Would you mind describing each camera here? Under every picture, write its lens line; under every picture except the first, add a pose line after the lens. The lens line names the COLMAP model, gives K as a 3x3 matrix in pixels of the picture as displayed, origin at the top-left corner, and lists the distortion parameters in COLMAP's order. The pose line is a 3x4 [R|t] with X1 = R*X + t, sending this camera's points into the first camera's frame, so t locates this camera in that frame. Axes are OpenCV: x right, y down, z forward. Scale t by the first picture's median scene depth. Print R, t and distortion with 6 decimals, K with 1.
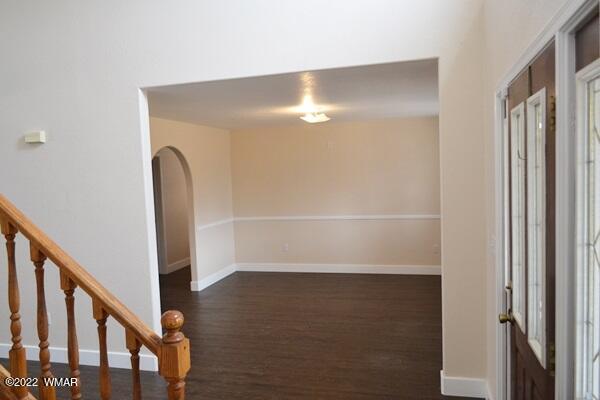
lens RADIAL K [[473.5, 0, 301.1], [0, 473.5, 200.6], [0, 0, 1]] dist [-0.015225, 0.000256]
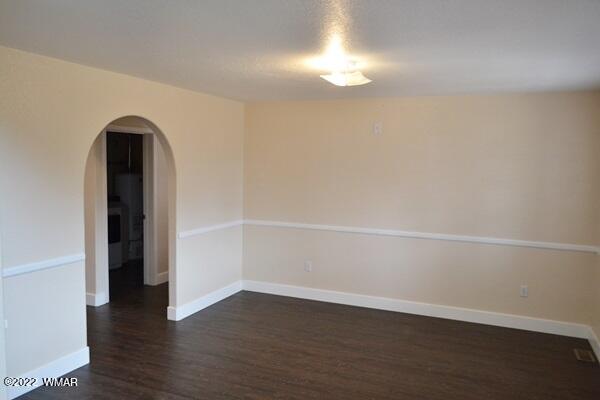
lens RADIAL K [[473.5, 0, 298.1], [0, 473.5, 198.6], [0, 0, 1]] dist [-0.015225, 0.000256]
pose [[0.987795, 0.070419, -0.138932, 0.053118], [-0.067861, 0.997428, 0.023065, -0.023885], [0.140199, -0.013355, 0.990033, 0.312188]]
